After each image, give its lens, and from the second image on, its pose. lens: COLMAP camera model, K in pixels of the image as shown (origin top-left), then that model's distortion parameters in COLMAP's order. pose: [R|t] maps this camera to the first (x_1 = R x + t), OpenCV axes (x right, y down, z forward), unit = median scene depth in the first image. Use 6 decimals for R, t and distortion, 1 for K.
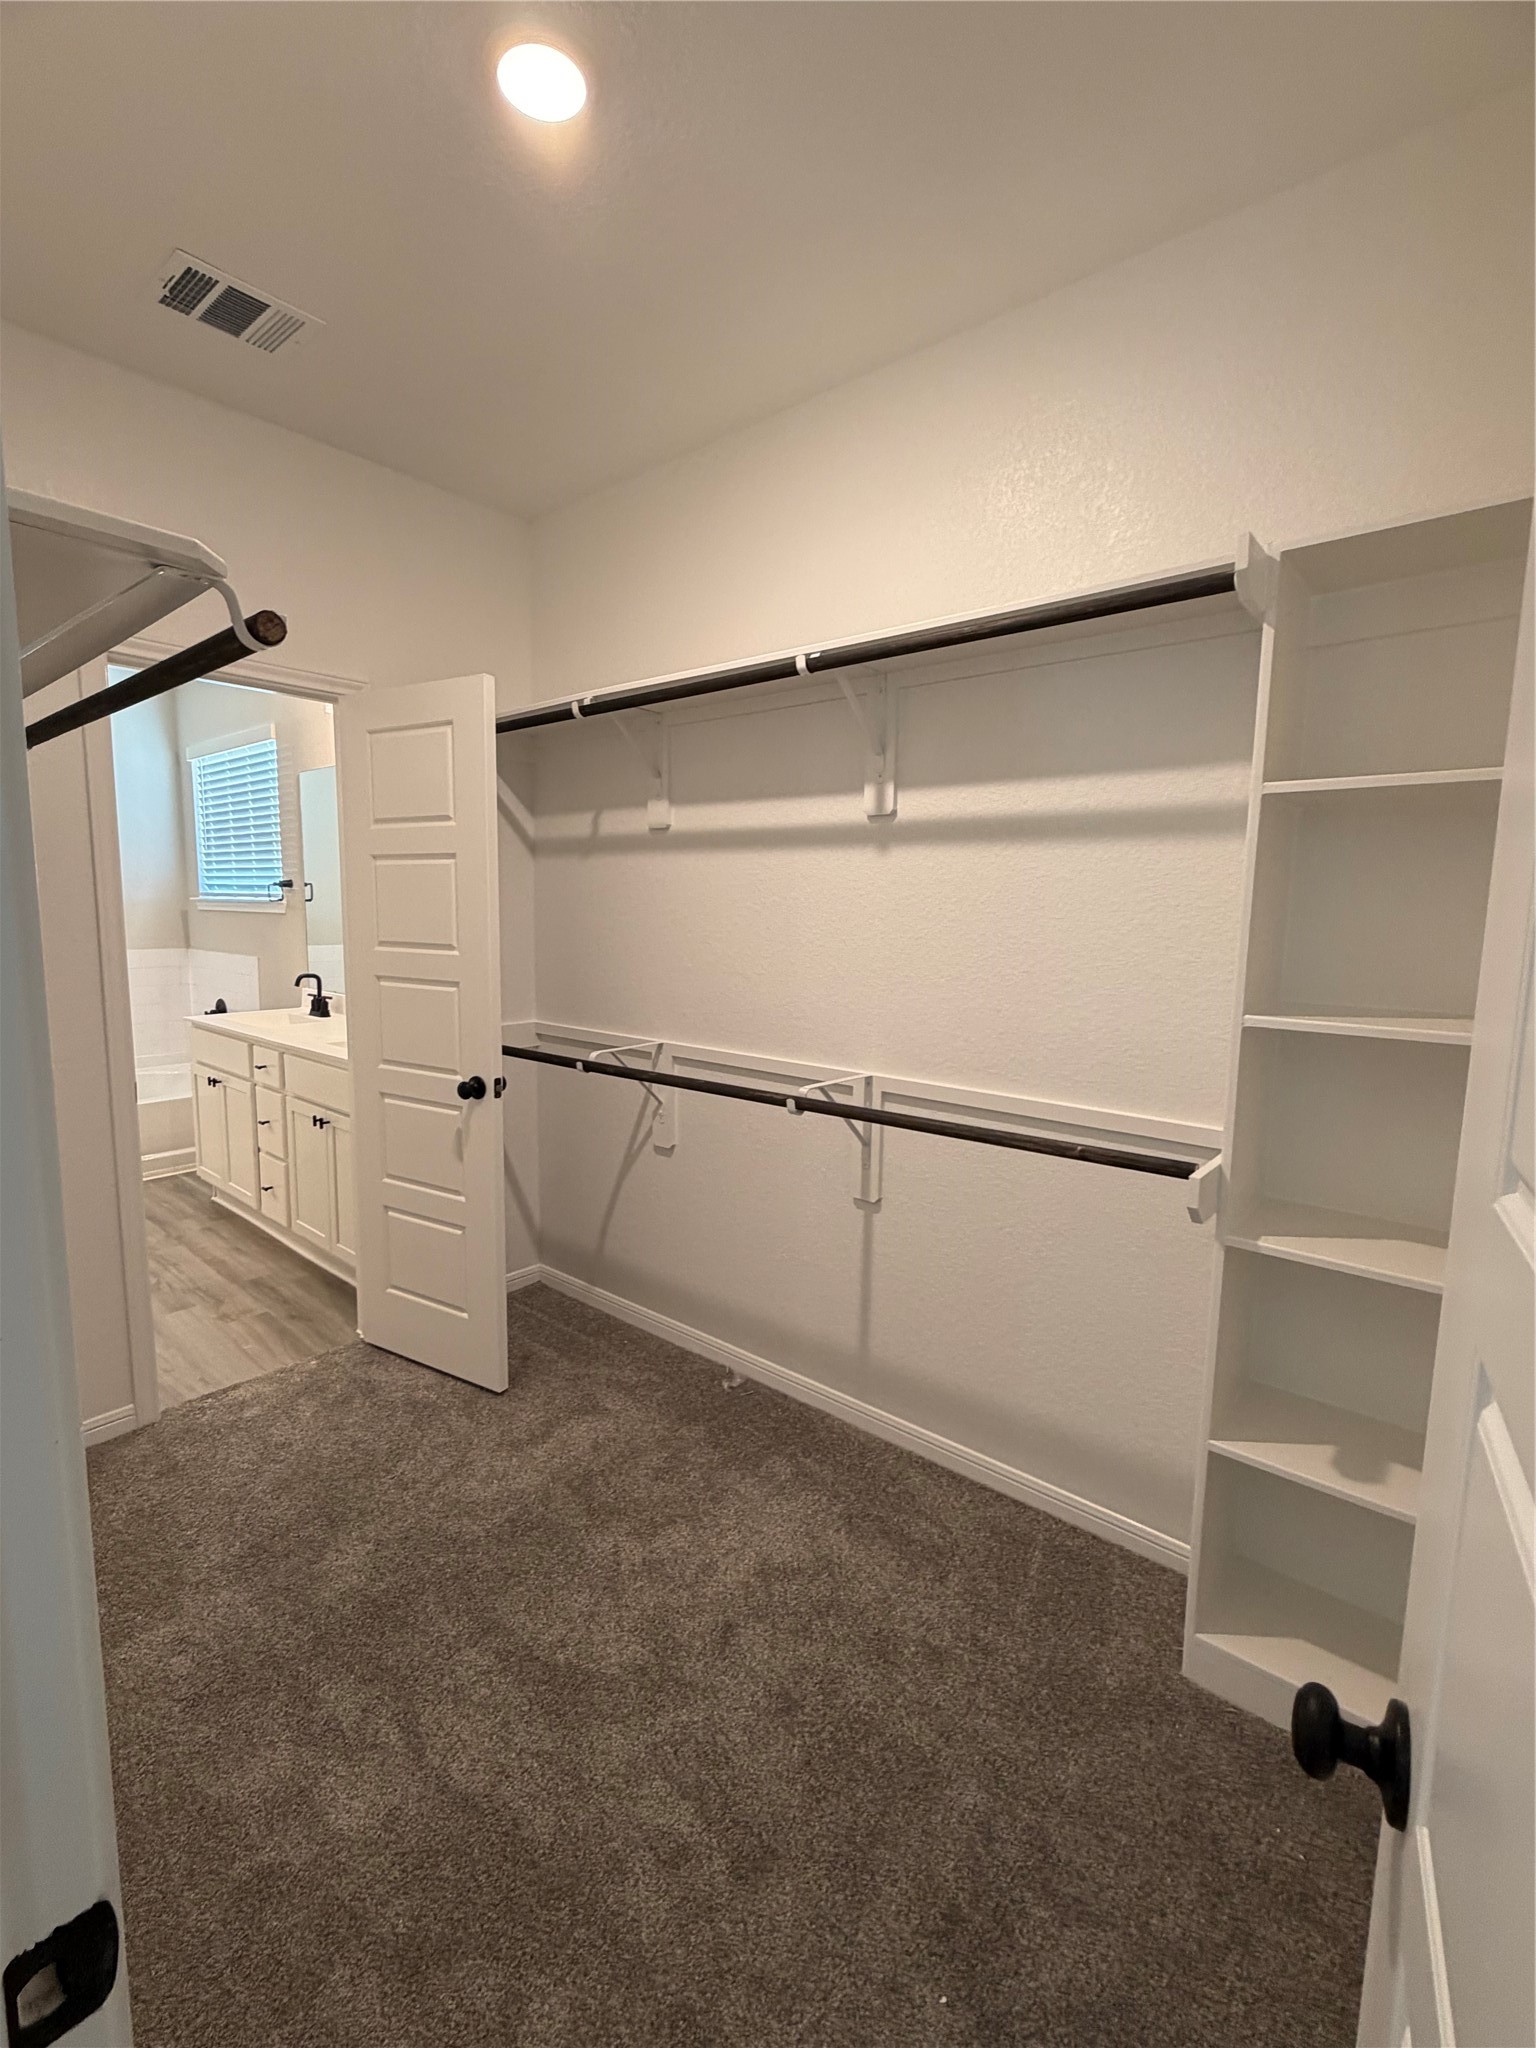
lens RADIAL K [[899.9, 0, 768.0], [0, 899.9, 1024.0], [0, 0, 1]] dist [0.000556, -0.000583]
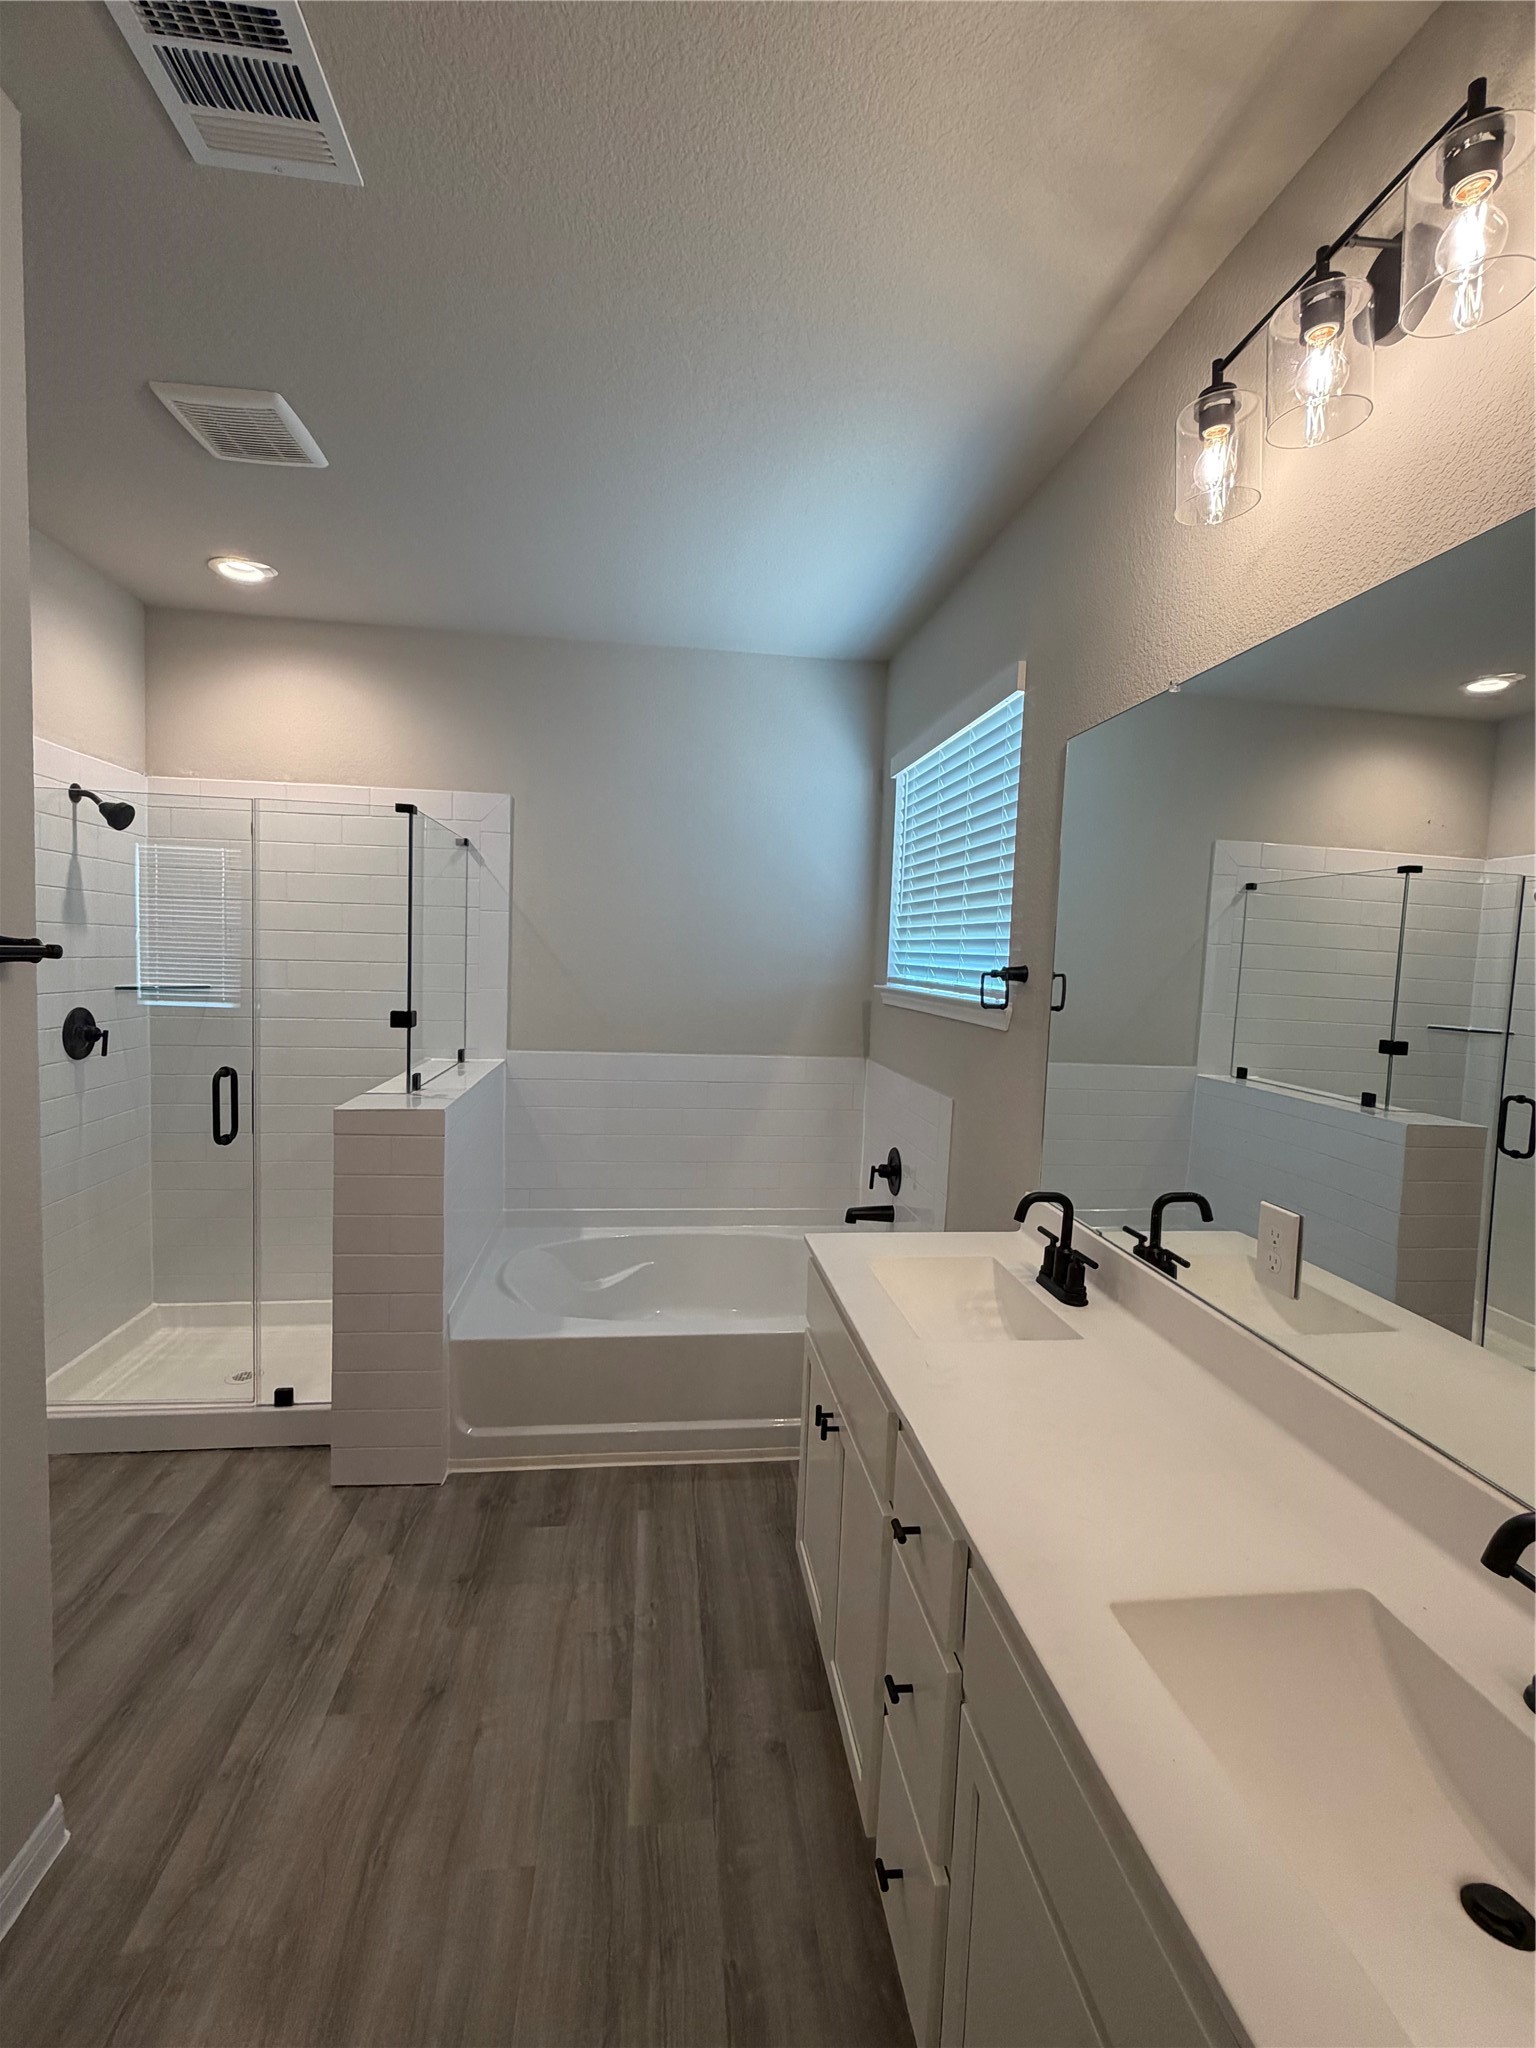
lens RADIAL K [[899.9, 0, 768.0], [0, 899.9, 1024.0], [0, 0, 1]] dist [0.000556, -0.000583]
pose [[0.739273, 0.061346, -0.670606, -0.317720], [-0.108376, 0.993699, -0.028571, -0.103898], [0.664628, 0.093799, 0.741263, 0.572569]]
